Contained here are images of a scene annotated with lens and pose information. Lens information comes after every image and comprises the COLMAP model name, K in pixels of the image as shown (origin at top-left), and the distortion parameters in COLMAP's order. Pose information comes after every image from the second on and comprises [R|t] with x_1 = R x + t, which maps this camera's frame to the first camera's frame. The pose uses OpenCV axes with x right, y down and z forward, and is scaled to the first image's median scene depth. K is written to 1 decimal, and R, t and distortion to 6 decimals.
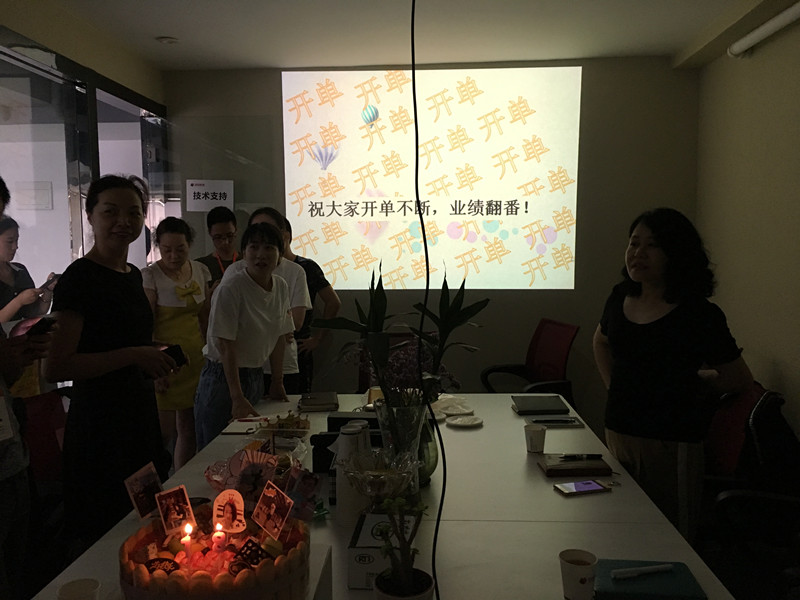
lens RADIAL K [[685.6, 0, 403.6], [0, 685.6, 294.3], [0, 0, 1]] dist [0.069994, -0.101650]
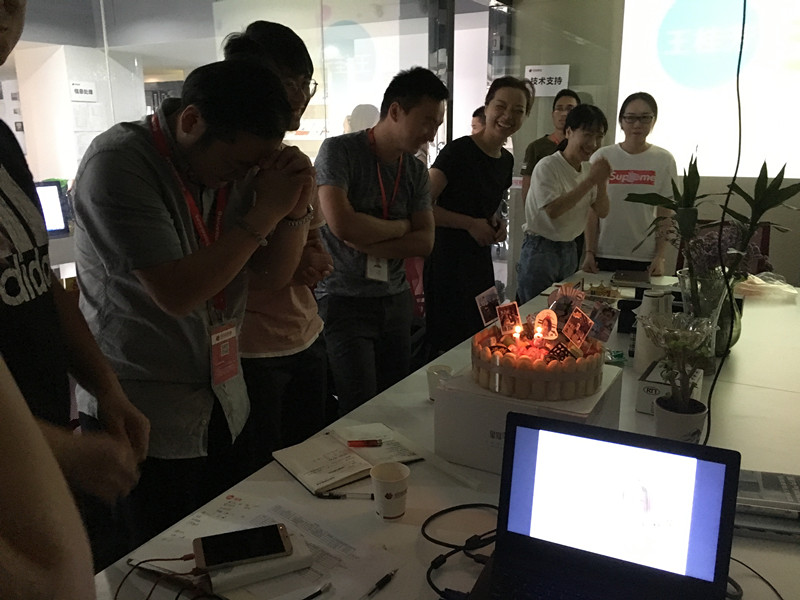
lens RADIAL K [[685.6, 0, 406.0], [0, 685.6, 301.8], [0, 0, 1]] dist [0.069994, -0.101650]
pose [[0.896212, 0.113362, -0.428897, 0.081251], [-0.037417, 0.982671, 0.181544, 0.028934], [0.442044, -0.146654, 0.884923, -0.335855]]
